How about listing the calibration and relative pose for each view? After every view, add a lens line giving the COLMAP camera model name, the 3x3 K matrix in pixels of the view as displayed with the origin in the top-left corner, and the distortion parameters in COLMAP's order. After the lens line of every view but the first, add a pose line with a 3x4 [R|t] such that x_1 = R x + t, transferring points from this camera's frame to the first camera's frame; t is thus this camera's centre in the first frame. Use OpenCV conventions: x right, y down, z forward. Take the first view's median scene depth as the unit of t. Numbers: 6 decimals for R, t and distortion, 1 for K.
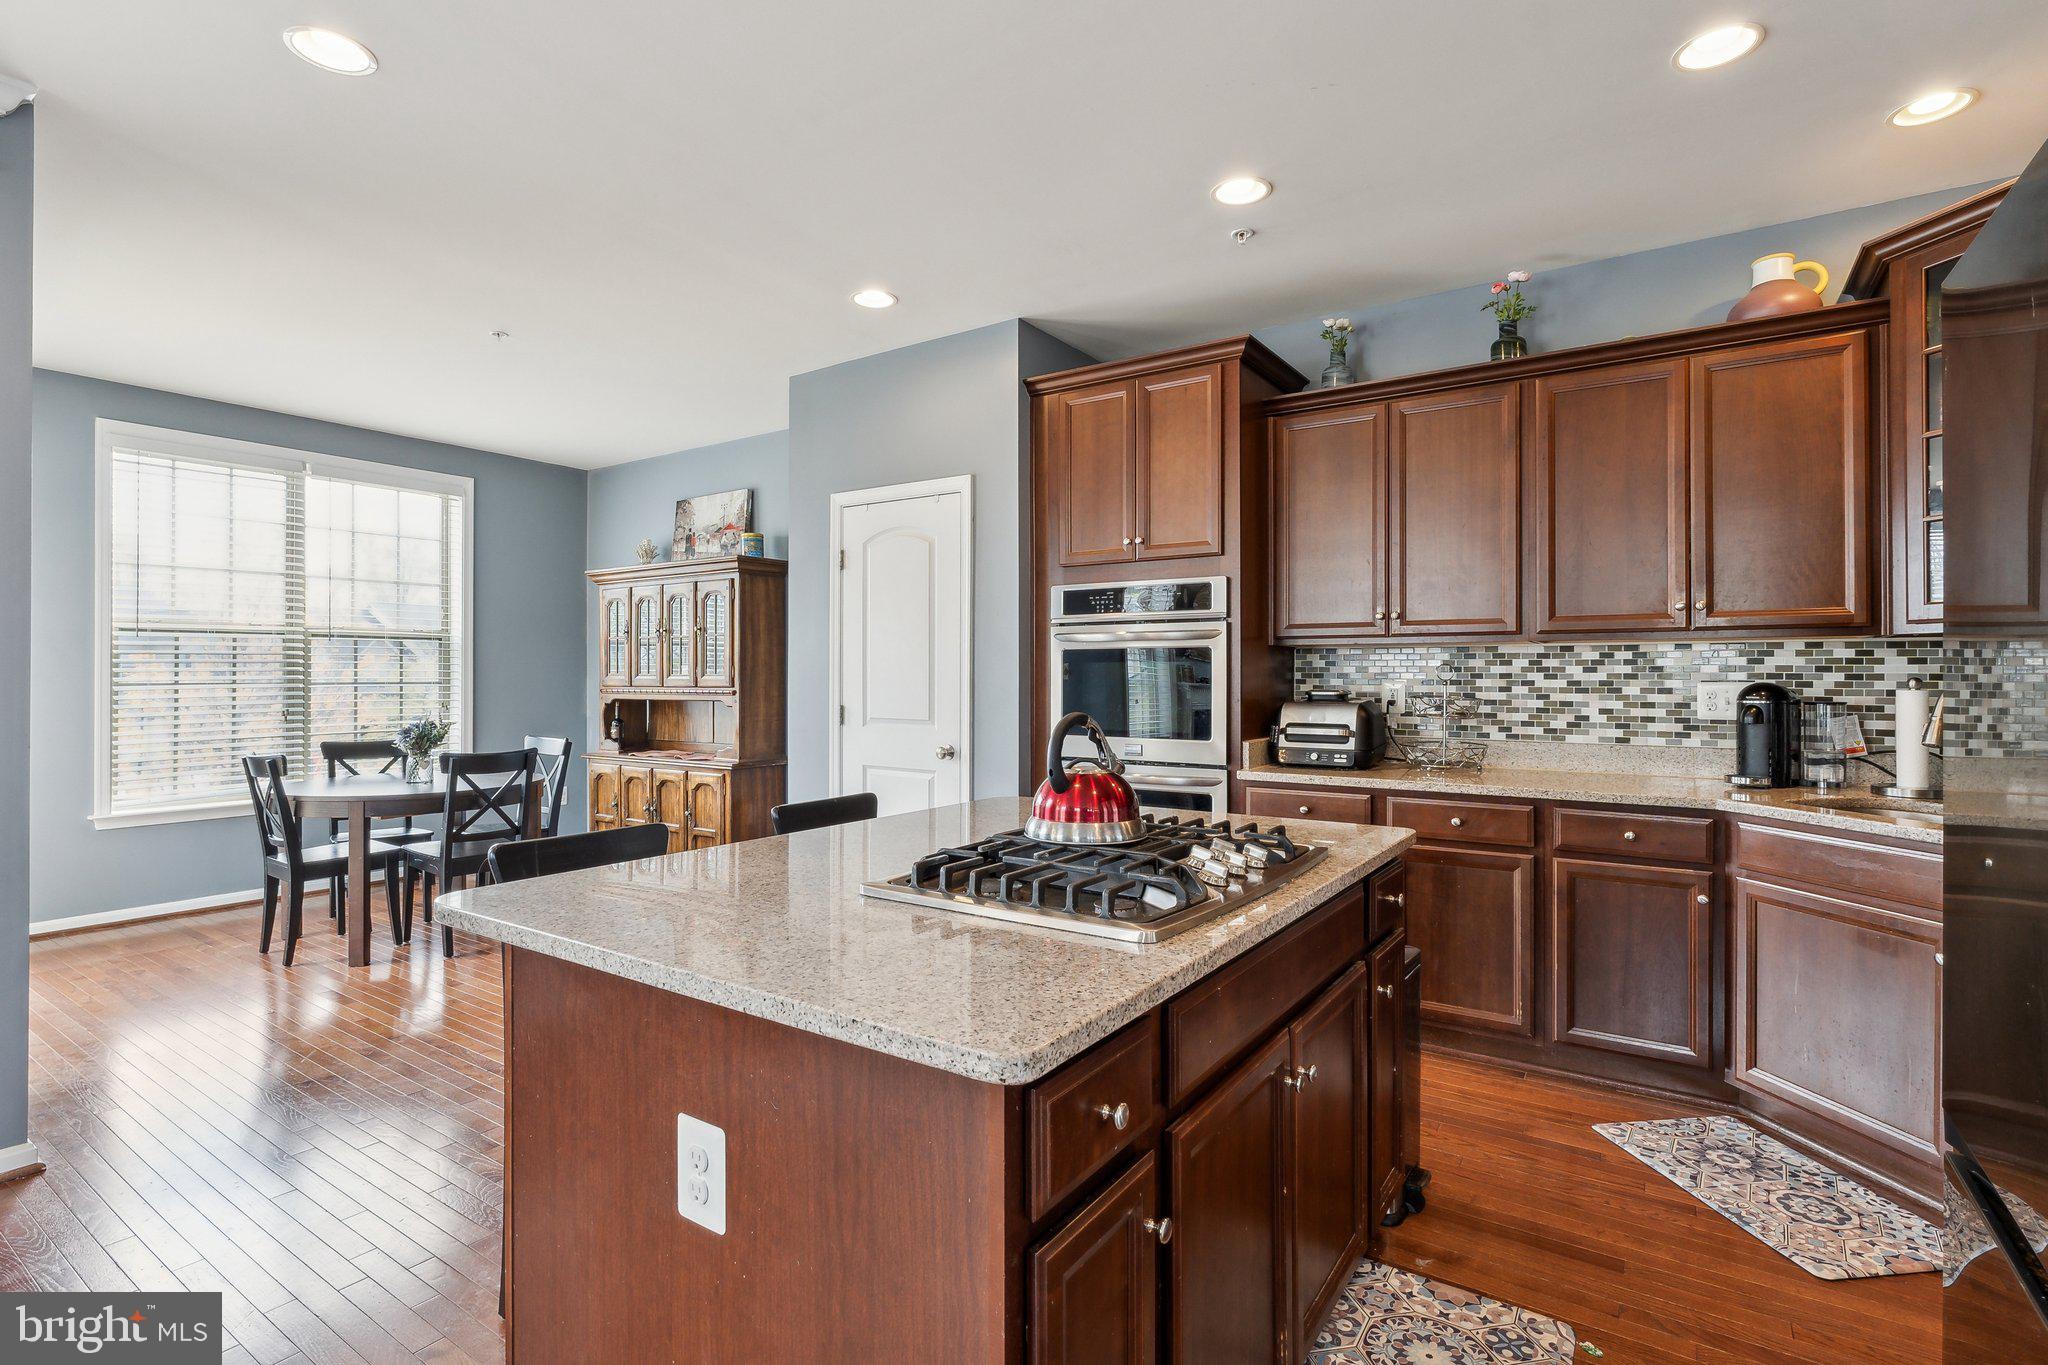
lens RADIAL K [[971.1, 0, 1028.0], [0, 971.1, 672.2], [0, 0, 1]] dist [0.003915, 0.000665]
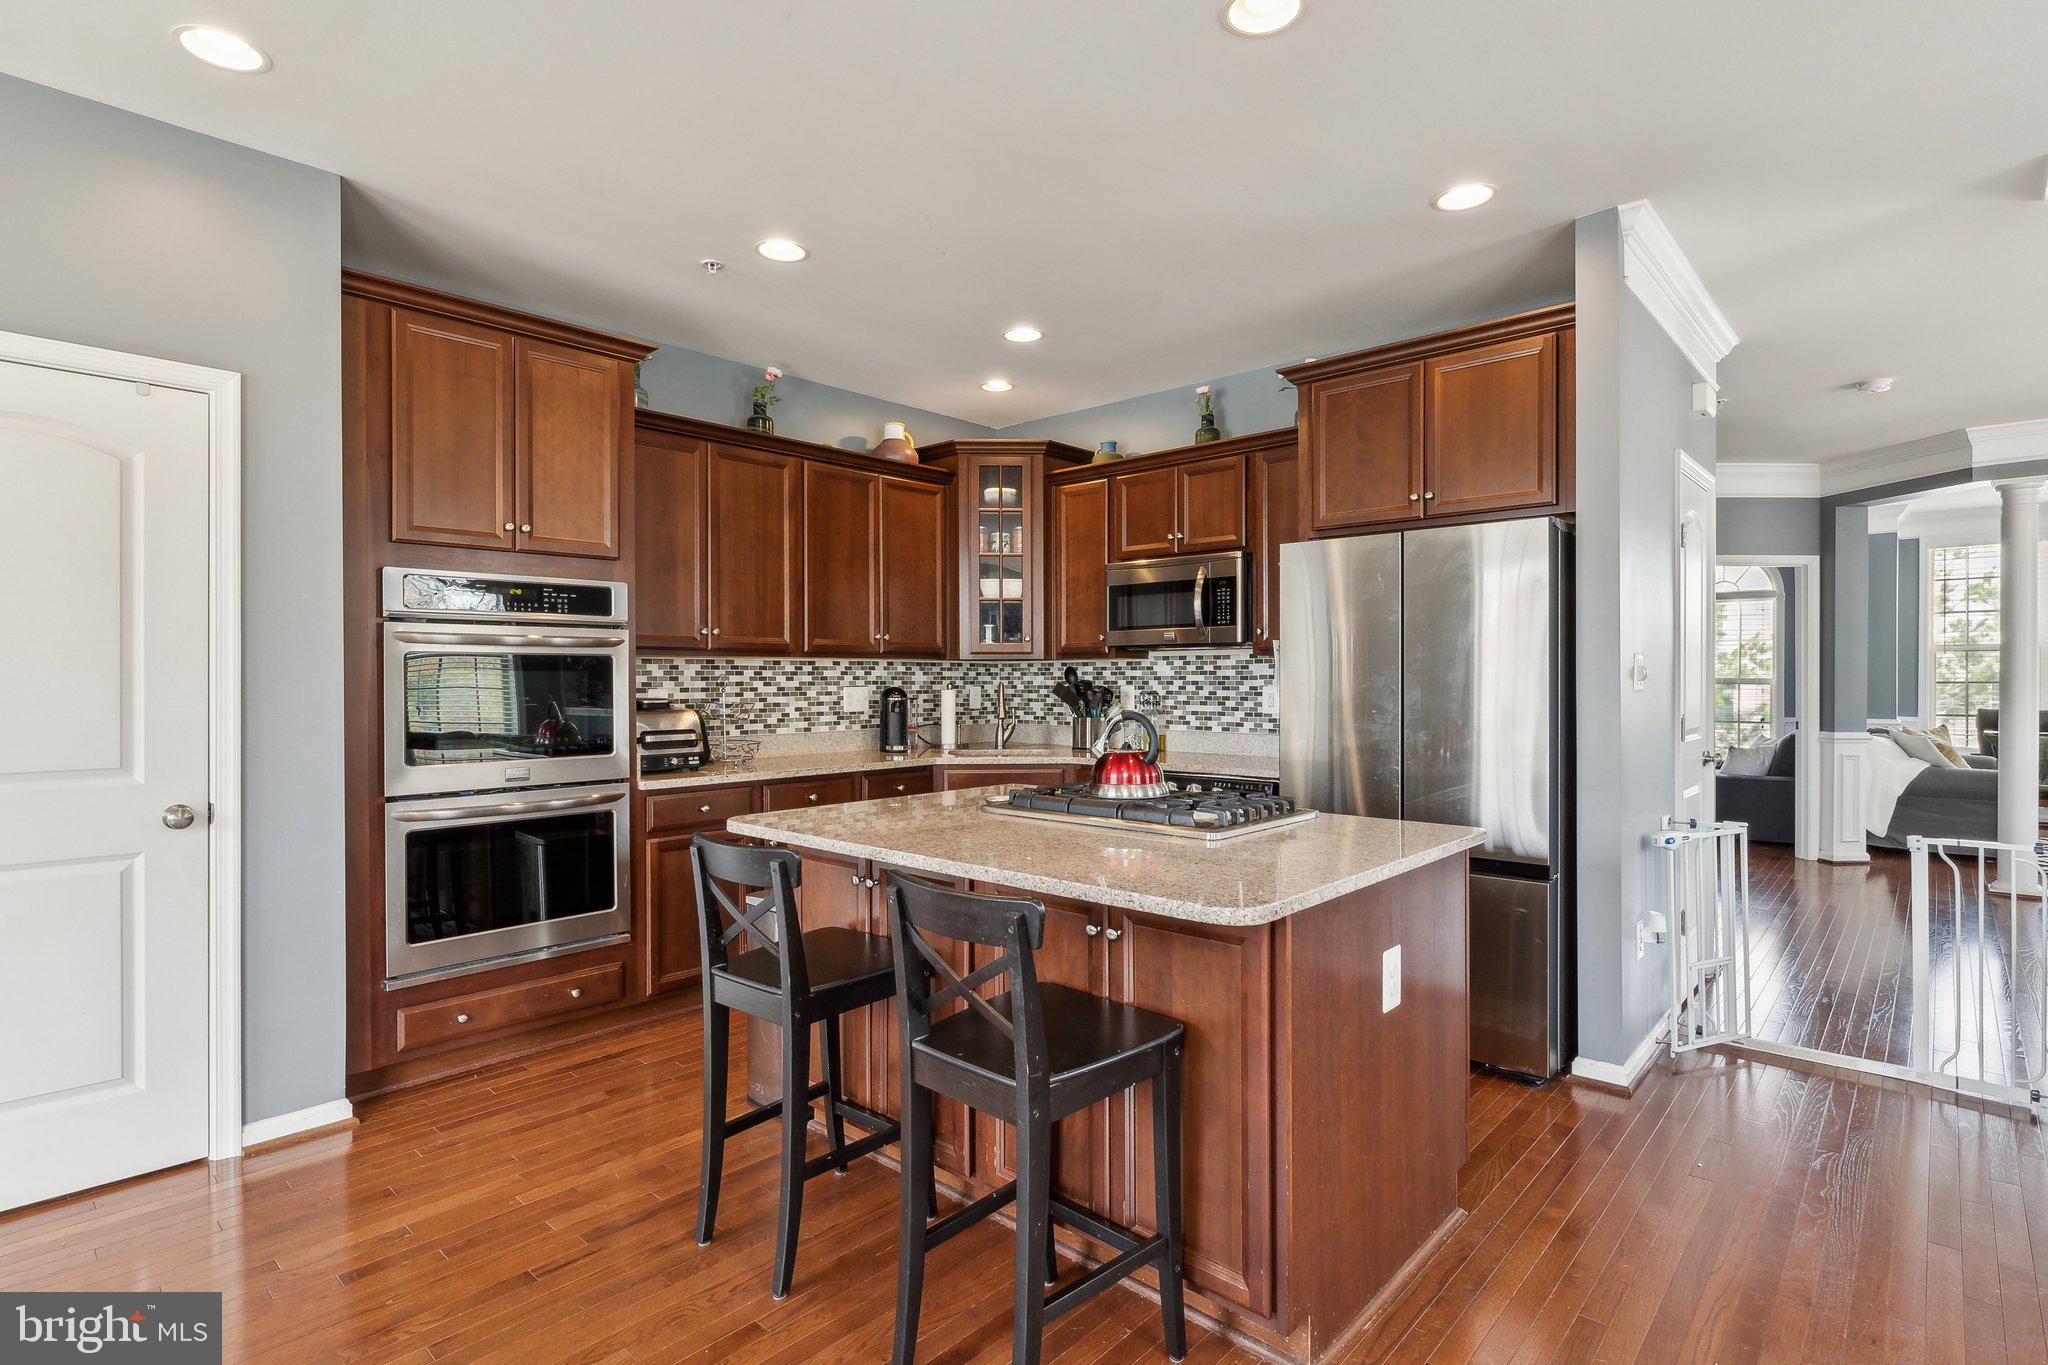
lens RADIAL K [[1011.6, 0, 1027.1], [0, 1011.6, 682.5], [0, 0, 1]] dist [0.000206, -0.000105]
pose [[0.155916, -0.006163, 0.987751, -0.729402], [0.001879, 0.999981, 0.005943, -0.004821], [-0.987768, 0.000930, 0.155925, 0.444991]]
